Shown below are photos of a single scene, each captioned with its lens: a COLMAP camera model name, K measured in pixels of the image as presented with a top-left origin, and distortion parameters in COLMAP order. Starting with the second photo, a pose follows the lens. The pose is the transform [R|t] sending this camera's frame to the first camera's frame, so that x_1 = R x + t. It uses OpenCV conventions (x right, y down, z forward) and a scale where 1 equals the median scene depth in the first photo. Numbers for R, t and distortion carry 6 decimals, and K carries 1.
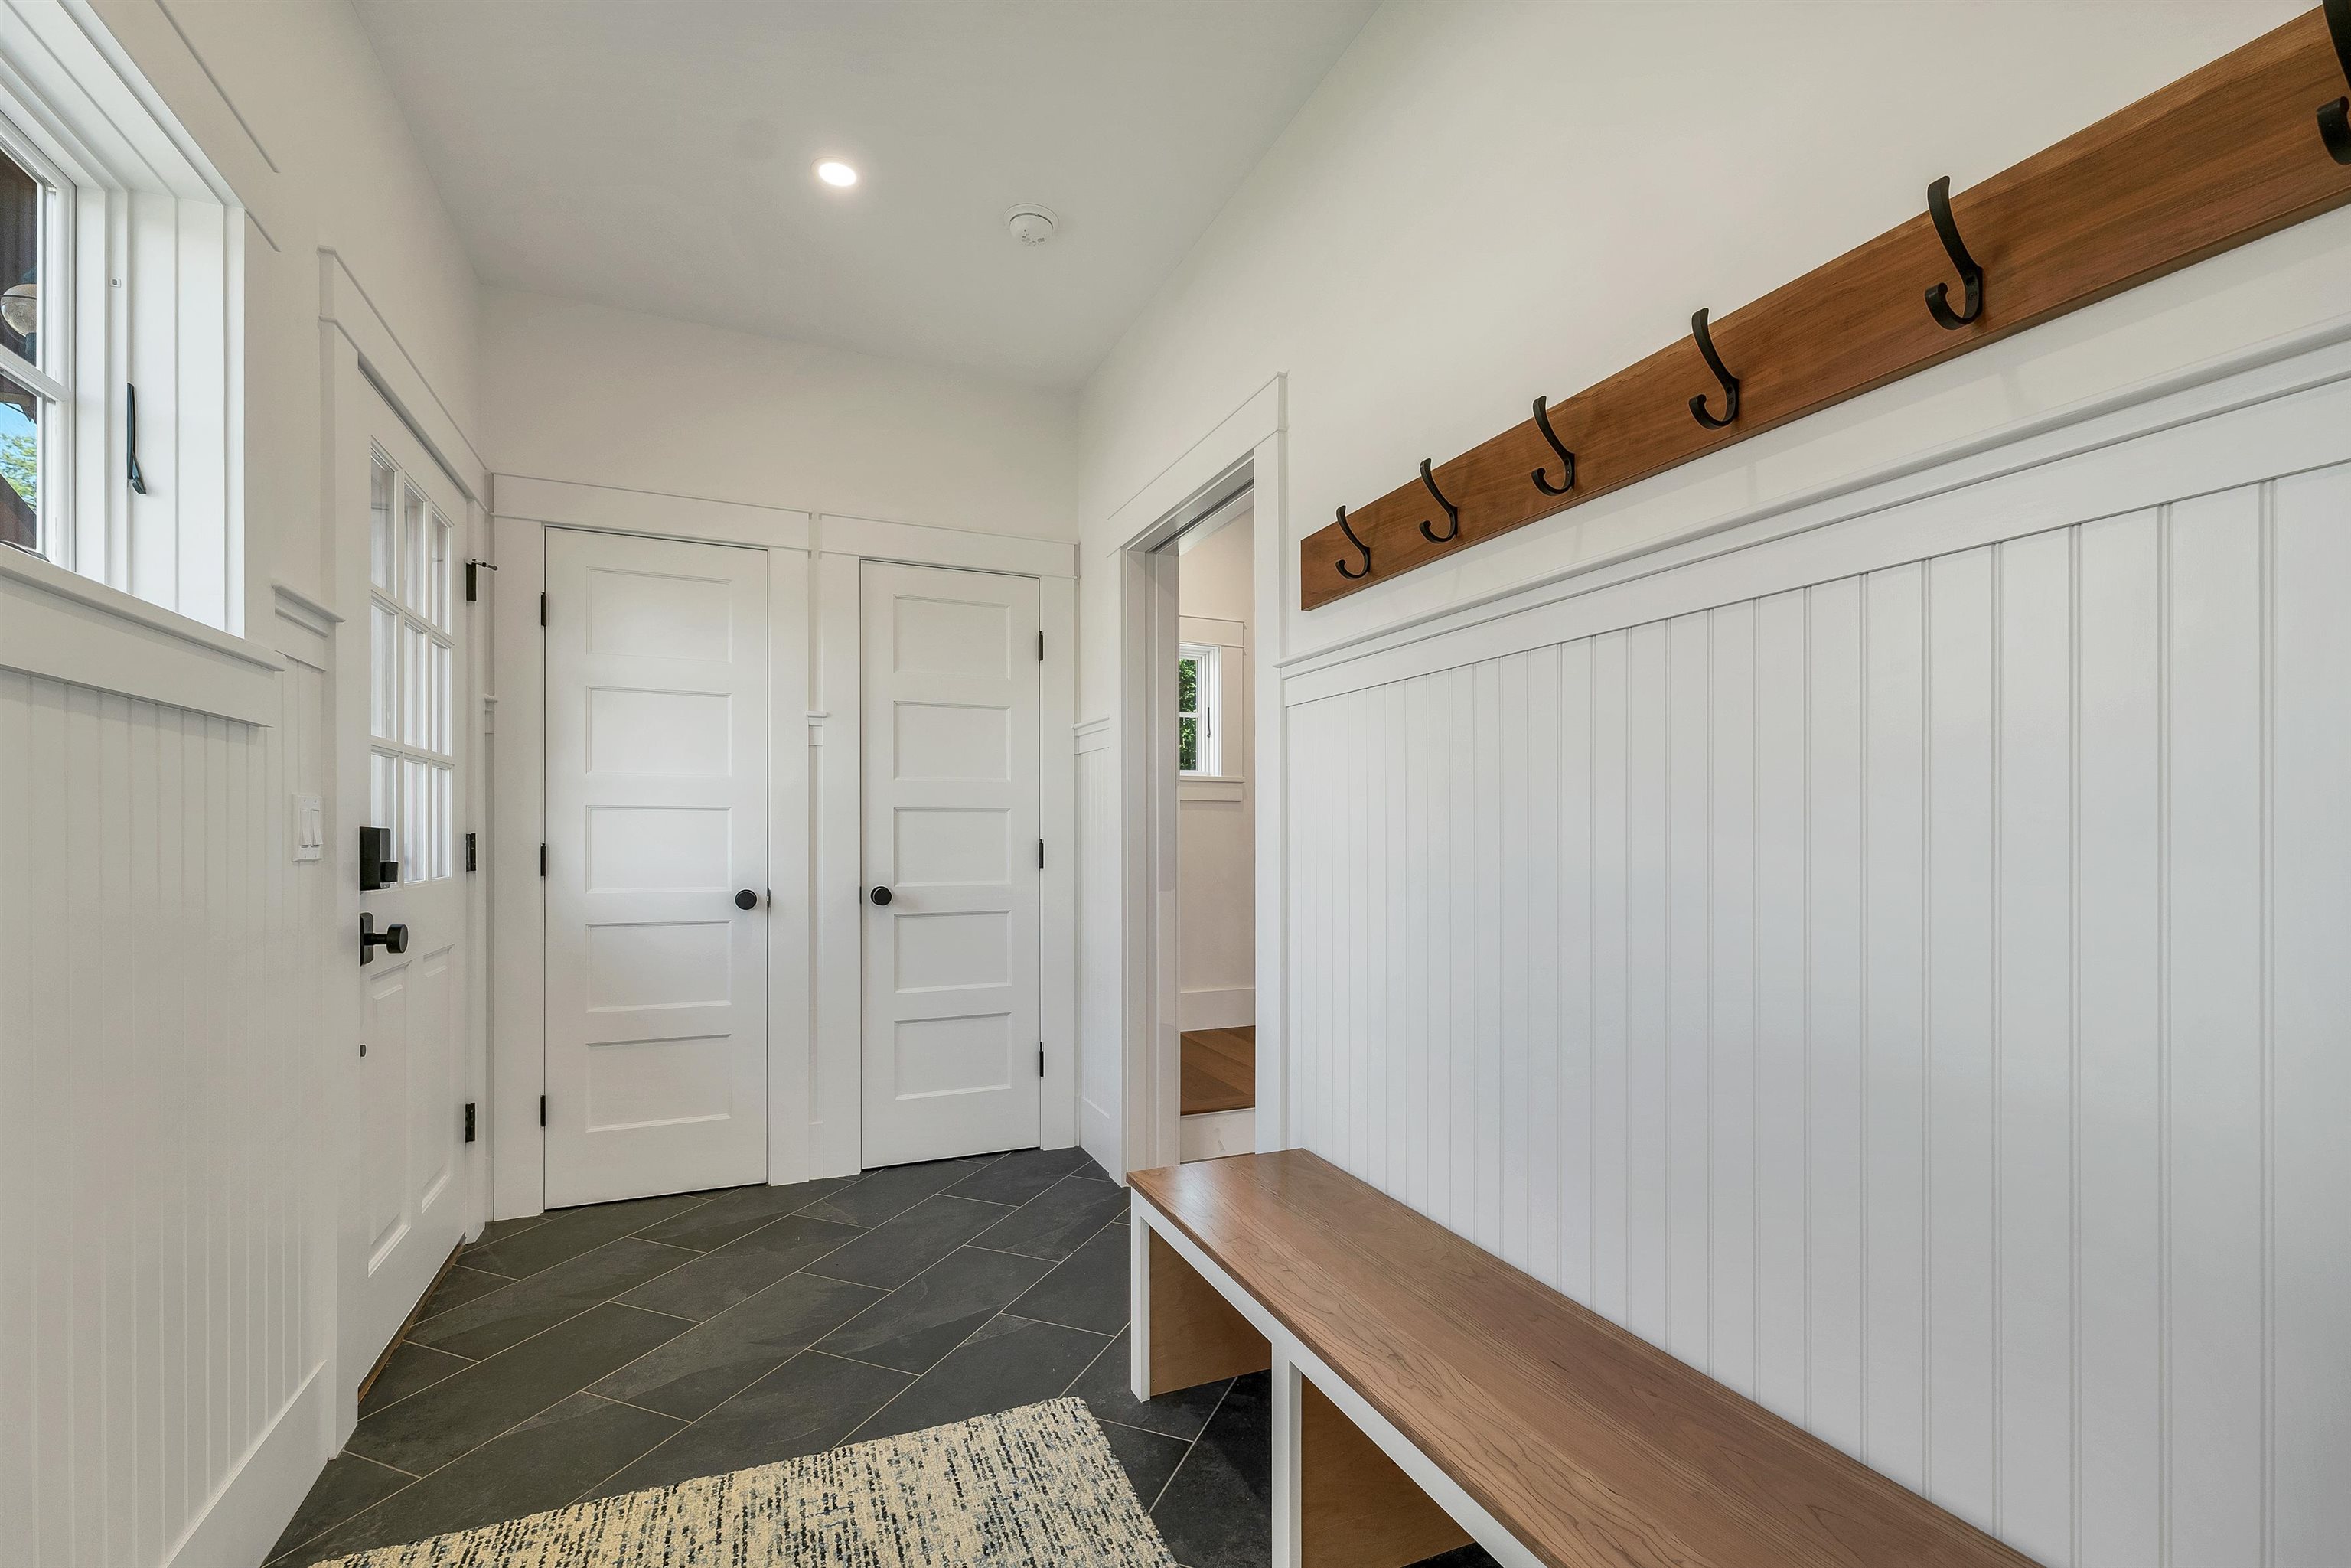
lens RADIAL K [[1015.3, 0, 1181.7], [0, 1015.3, 839.7], [0, 0, 1]] dist [0.000385, 0.000029]
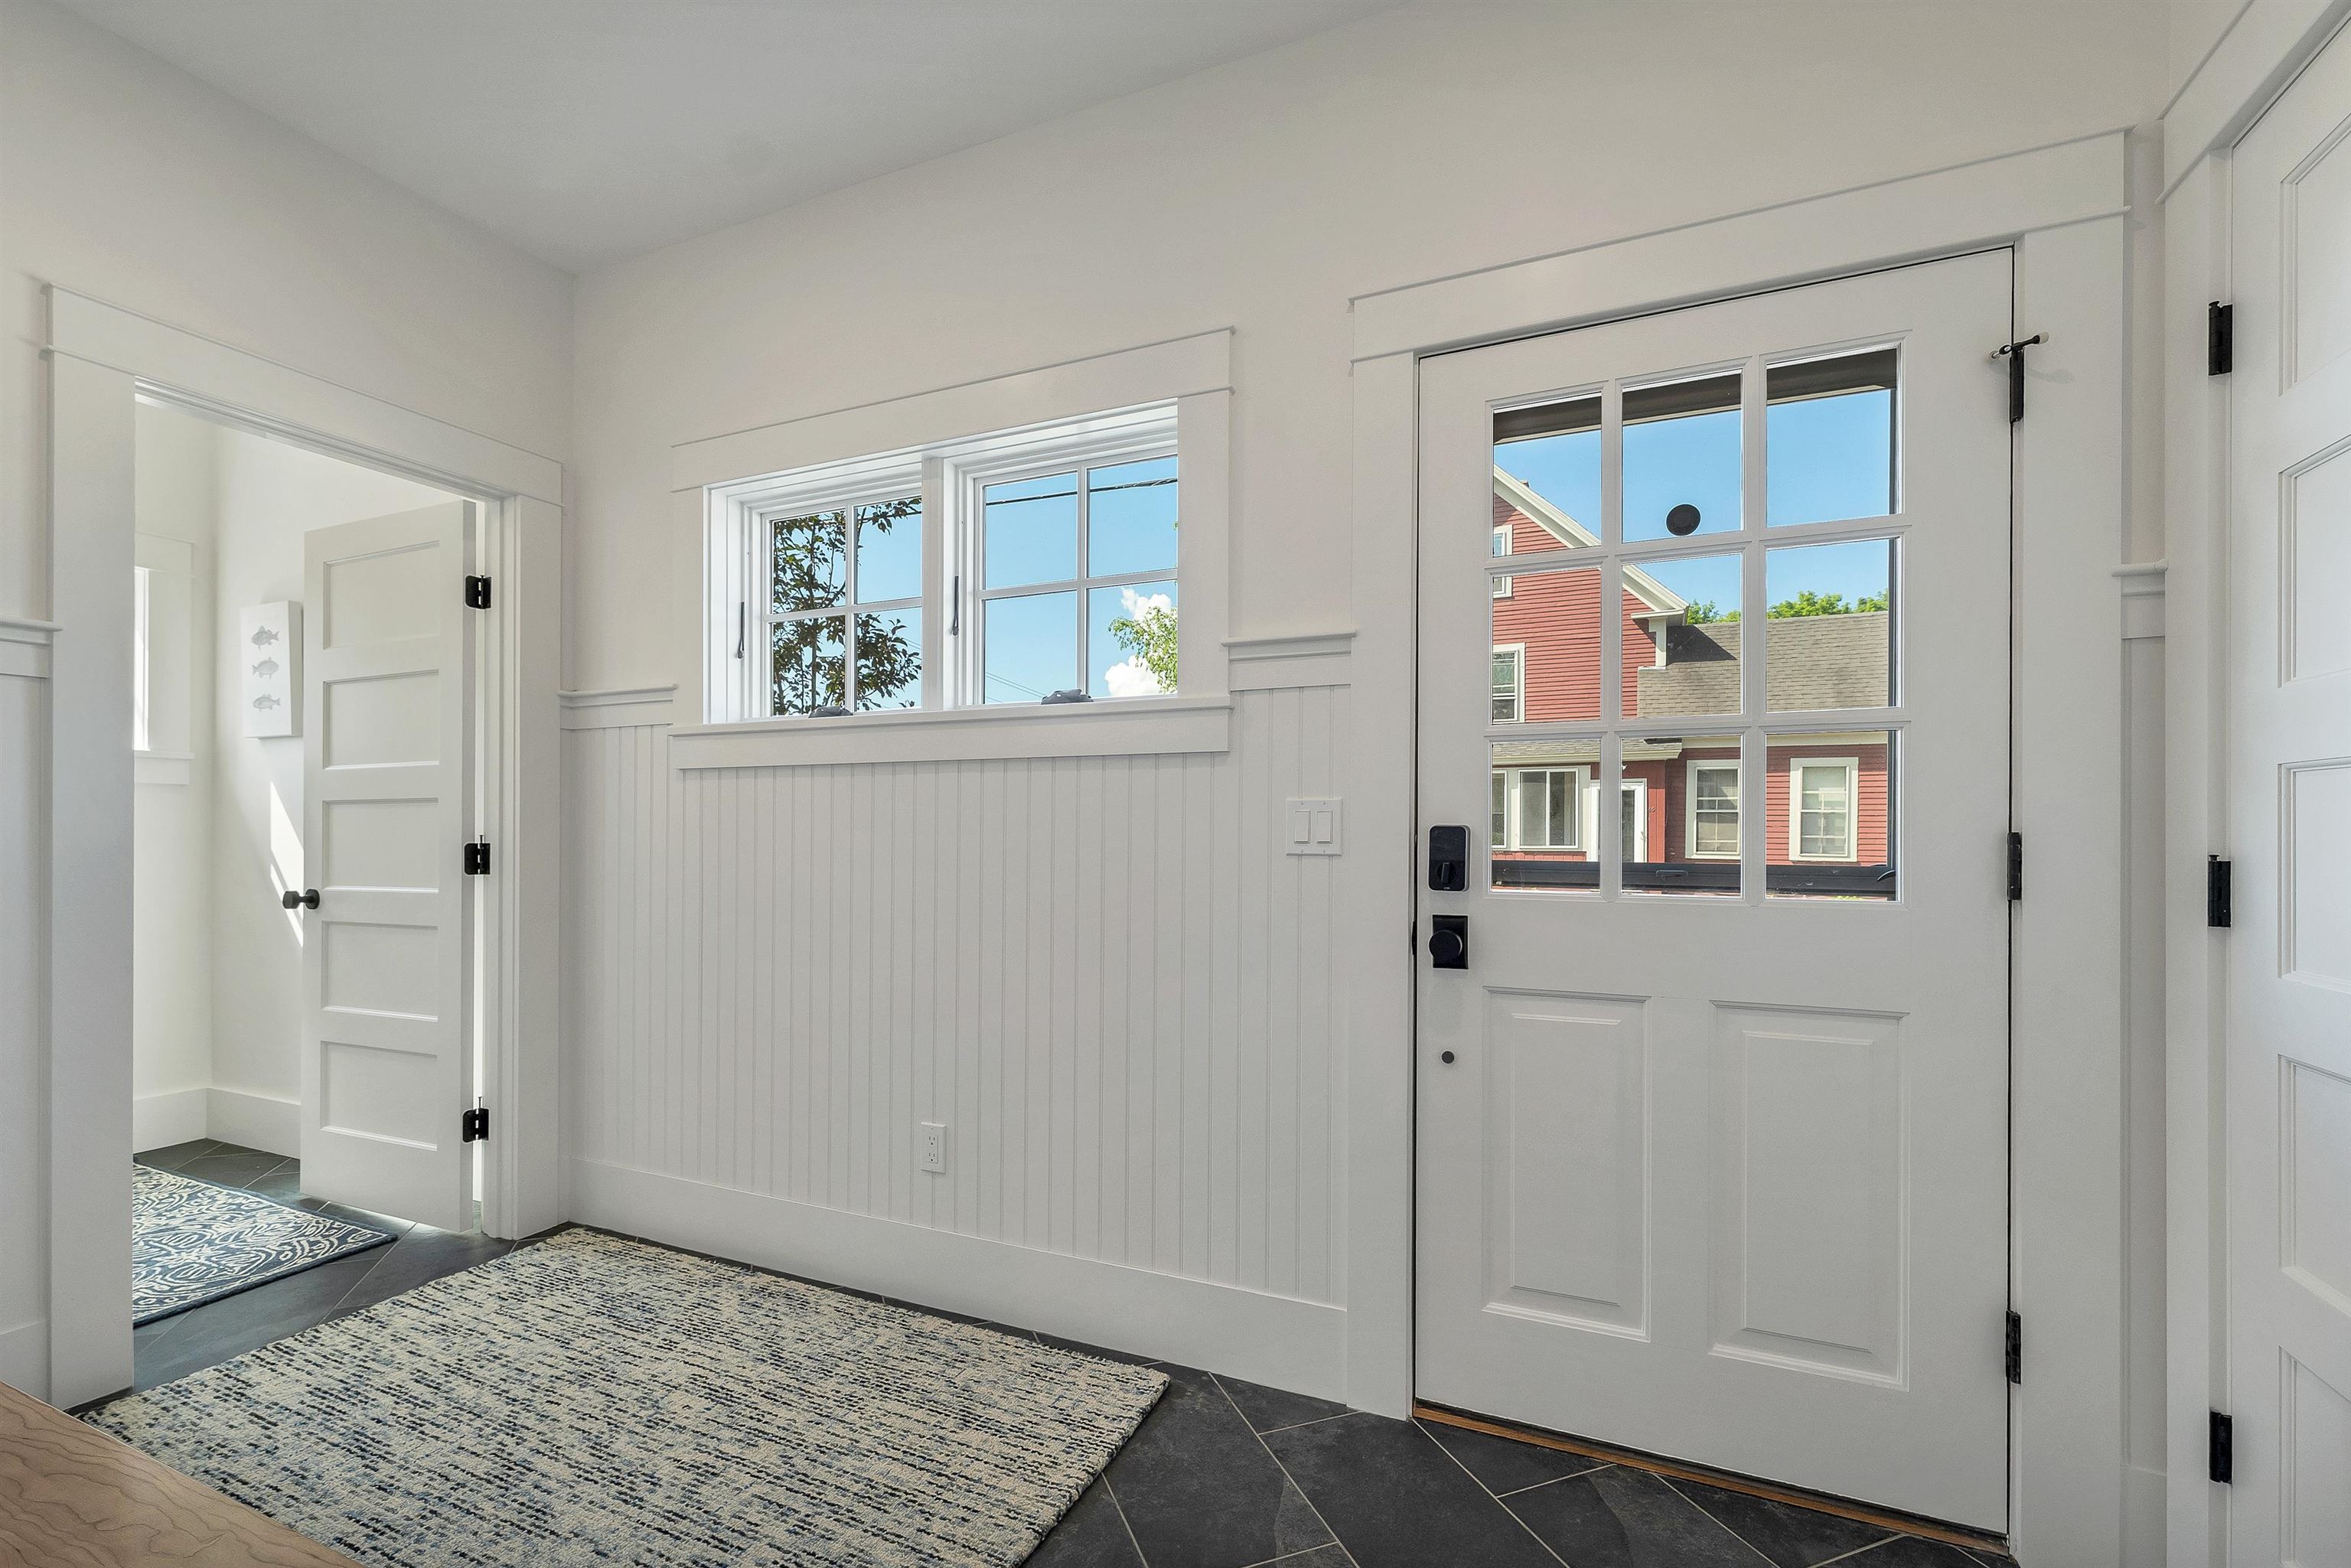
lens RADIAL K [[993.6, 0, 1179.5], [0, 993.6, 816.3], [0, 0, 1]] dist [0.000096, -0.000031]
pose [[-0.737741, -0.008998, -0.675024, 0.022902], [-0.004809, 0.999956, -0.008072, -0.011853], [0.675067, -0.002709, -0.737752, 1.509198]]
